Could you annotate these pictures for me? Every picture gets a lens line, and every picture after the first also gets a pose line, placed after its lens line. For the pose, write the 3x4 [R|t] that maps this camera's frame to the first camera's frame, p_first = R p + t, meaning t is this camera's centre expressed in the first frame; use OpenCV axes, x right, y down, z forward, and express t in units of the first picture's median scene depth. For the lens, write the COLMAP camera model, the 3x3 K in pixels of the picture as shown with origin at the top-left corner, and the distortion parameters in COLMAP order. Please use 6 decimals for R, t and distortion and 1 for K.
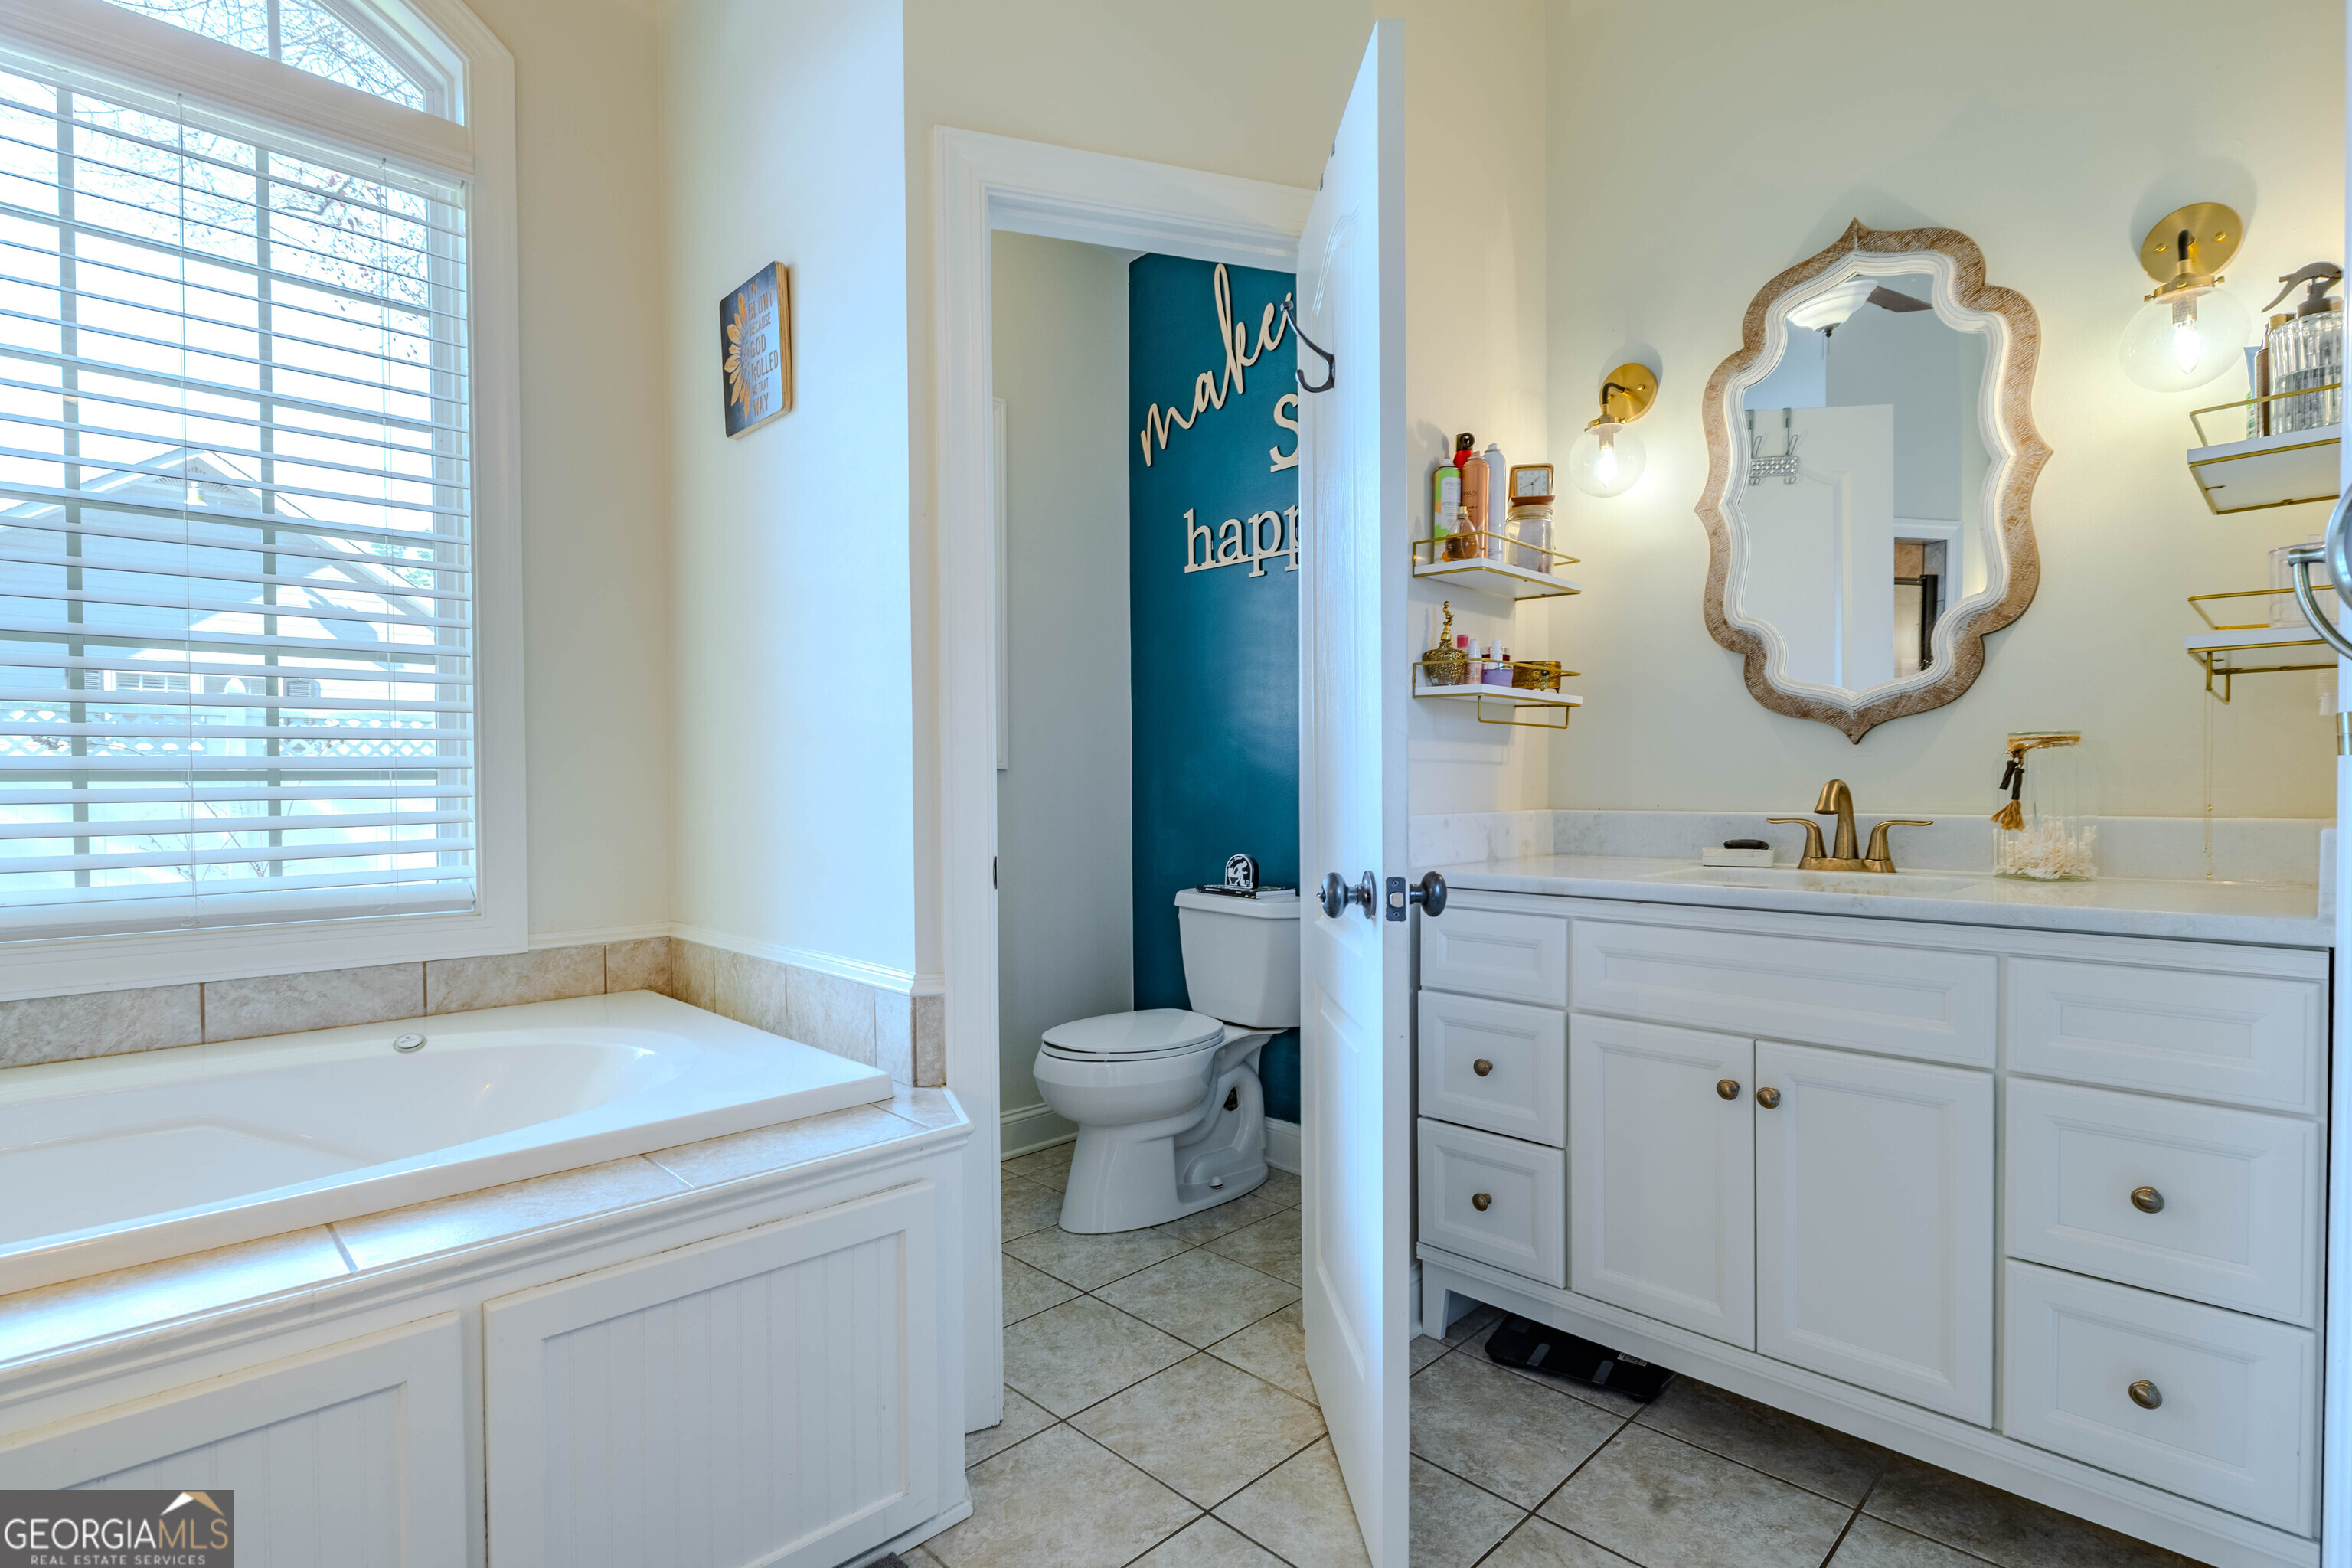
lens RADIAL K [[1117.5, 0, 1159.4], [0, 1117.5, 803.0], [0, 0, 1]] dist [-0.005827, 0.001272]
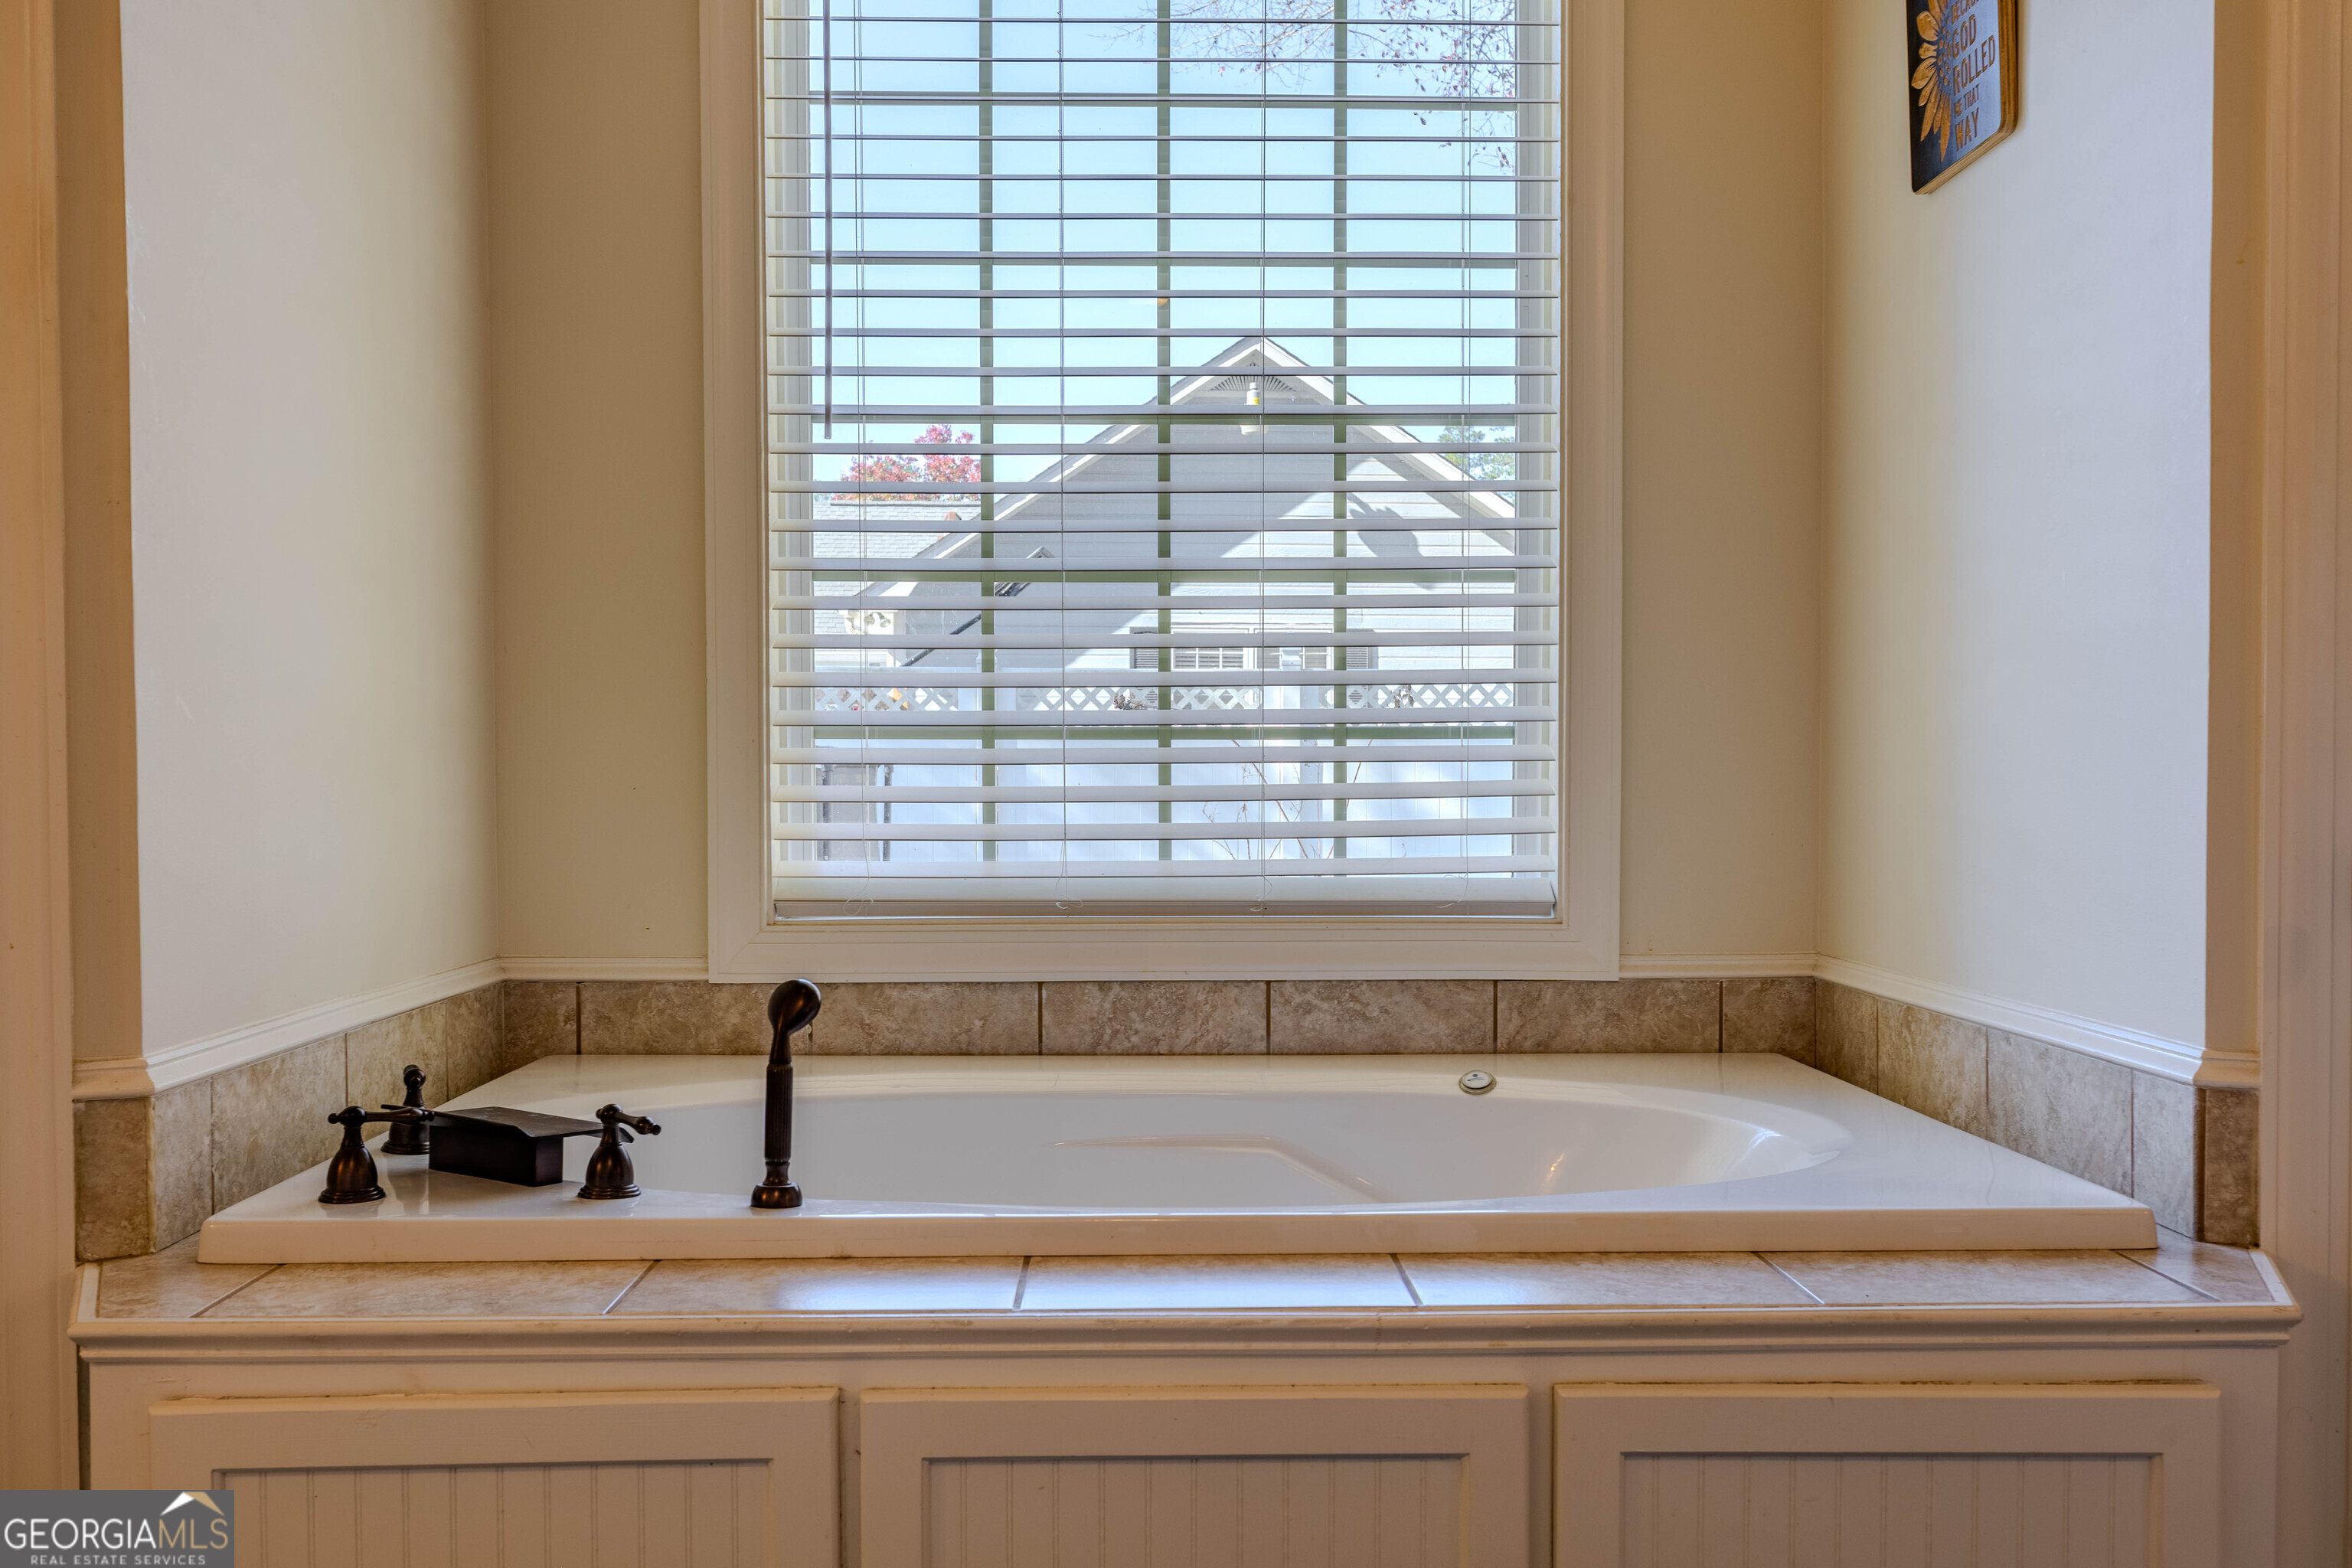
lens RADIAL K [[1922.3, 0, 1207.0], [0, 1922.3, 824.8], [0, 0, 1]] dist [0.021890, -0.000435]
pose [[0.743666, 0.019532, -0.668265, 0.061353], [-0.015022, 0.999809, 0.012506, 0.026922], [0.668382, 0.000738, 0.743818, -0.095792]]
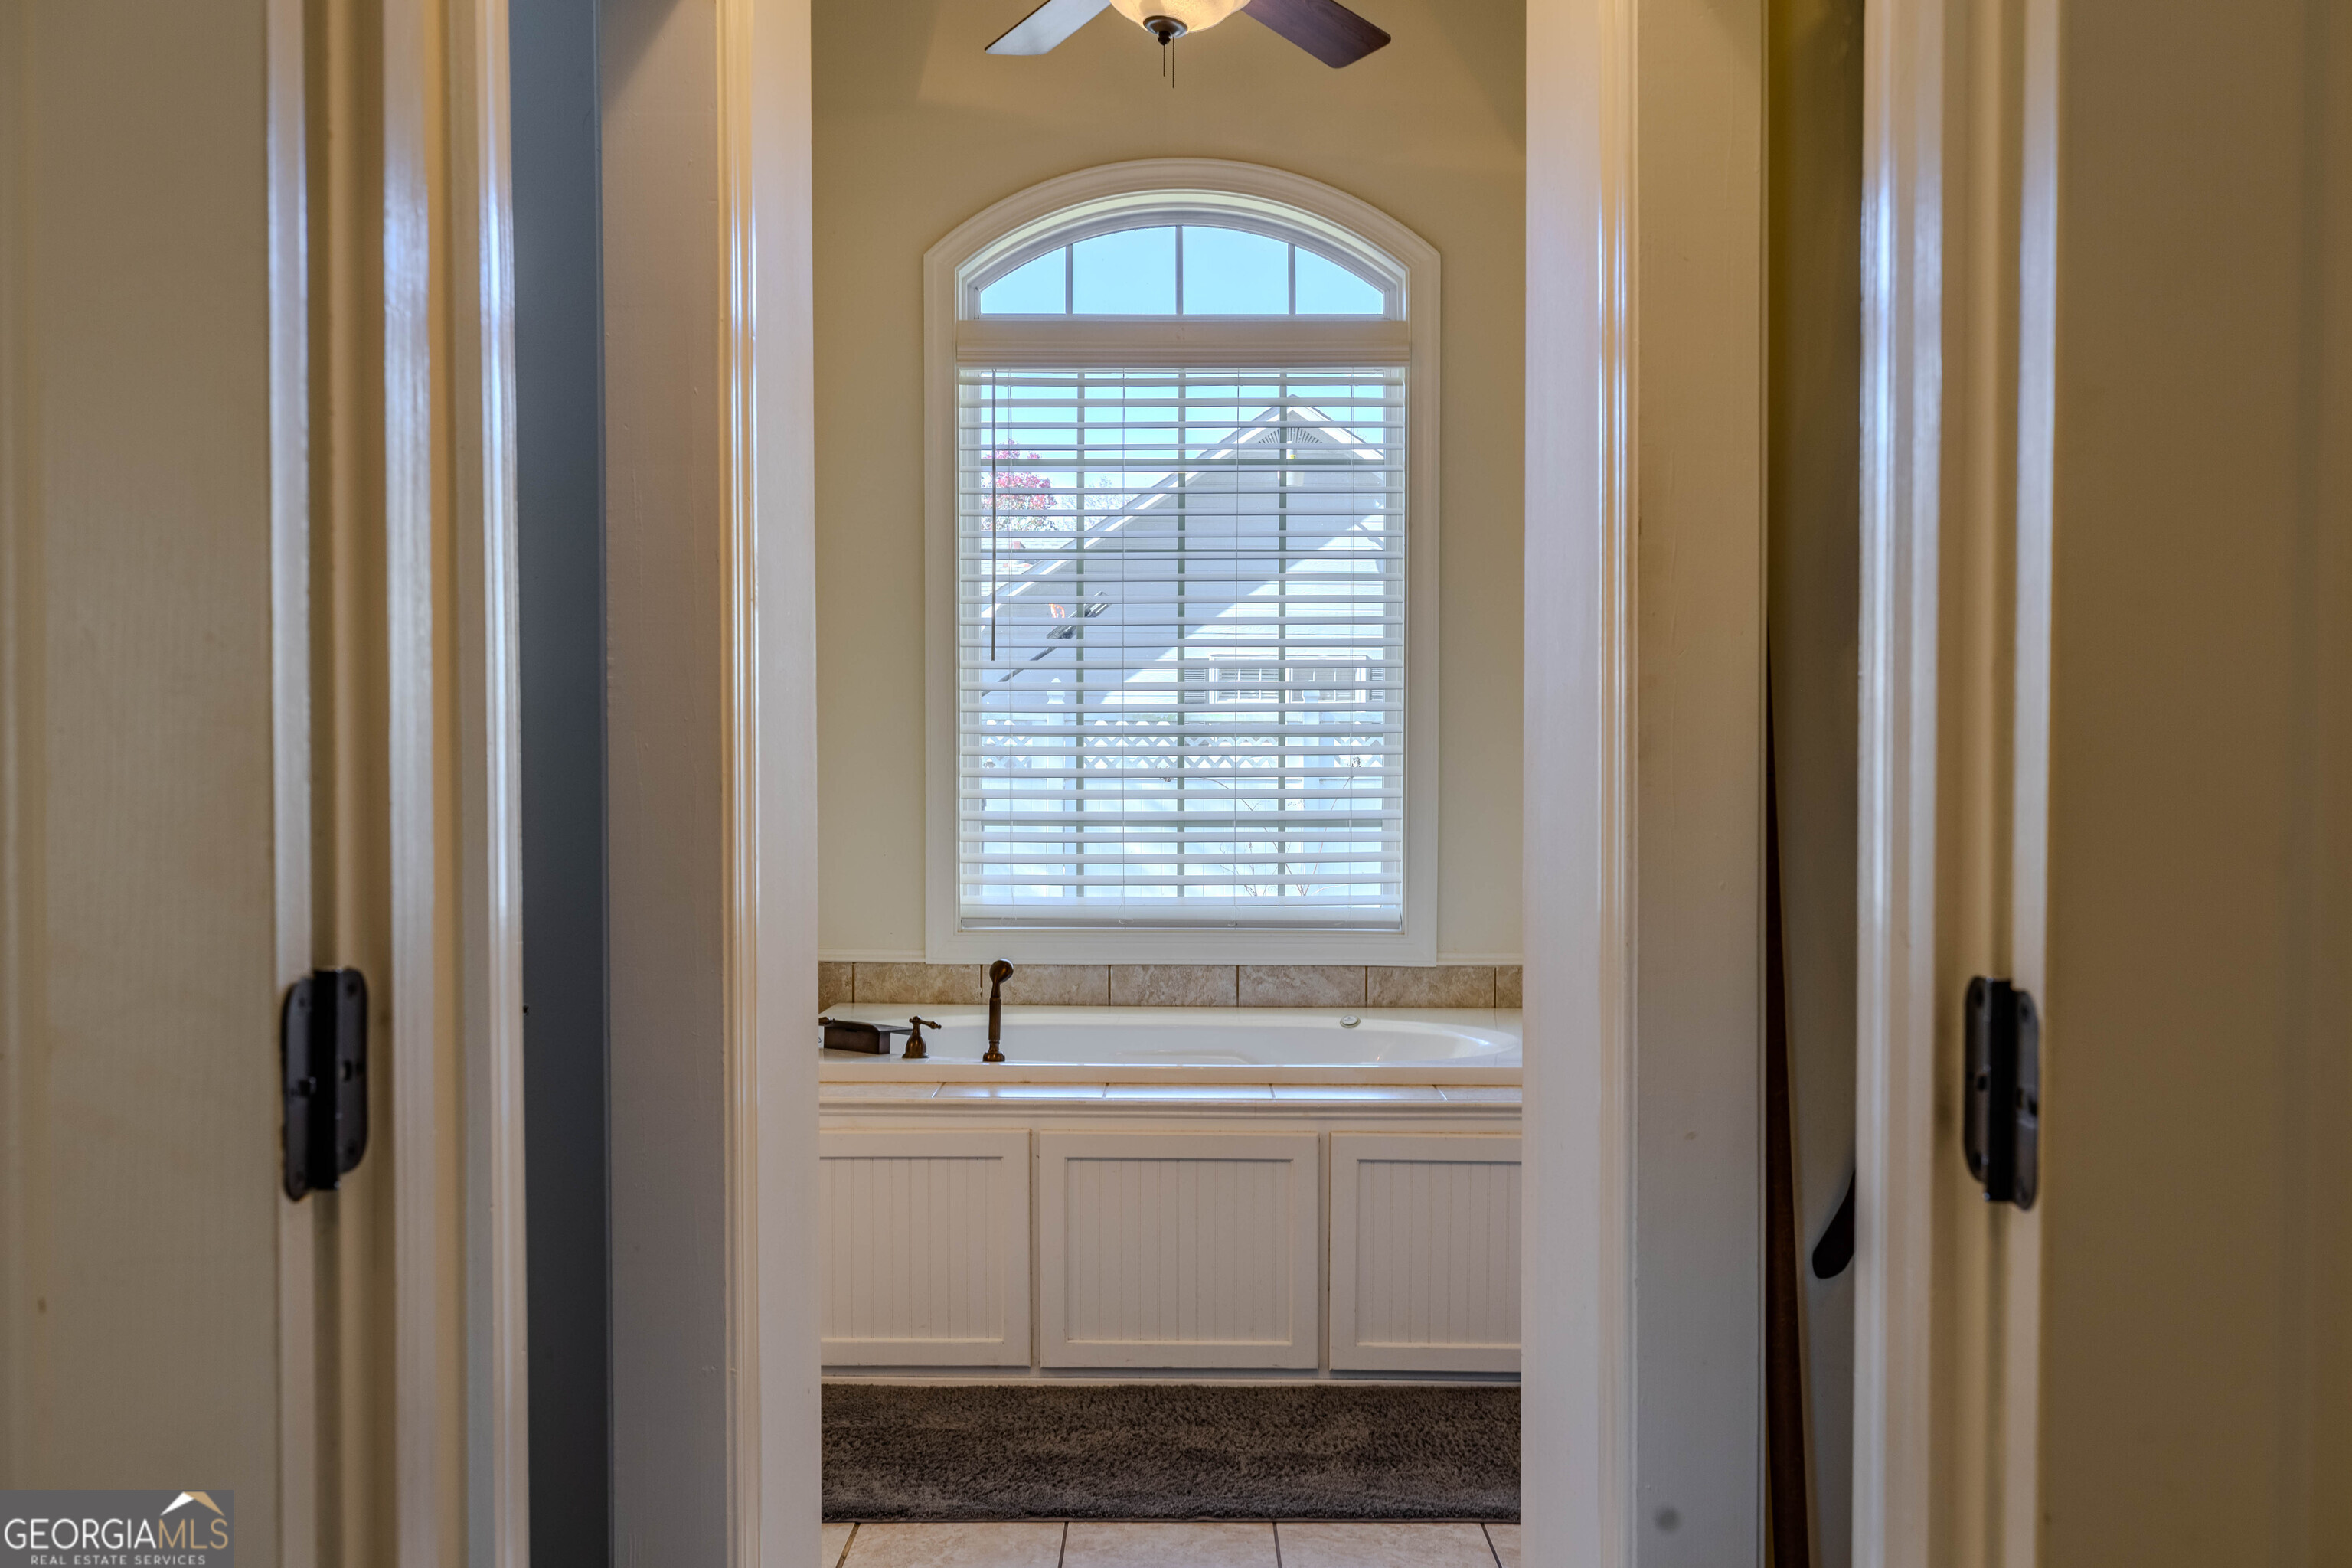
lens RADIAL K [[1975.3, 0, 1188.1], [0, 1975.3, 807.8], [0, 0, 1]] dist [-0.013319, -0.000505]
pose [[0.715813, 0.019392, -0.698023, 0.888709], [-0.019612, 0.999778, 0.007664, -0.064069], [0.698017, 0.008204, 0.716034, -0.894862]]
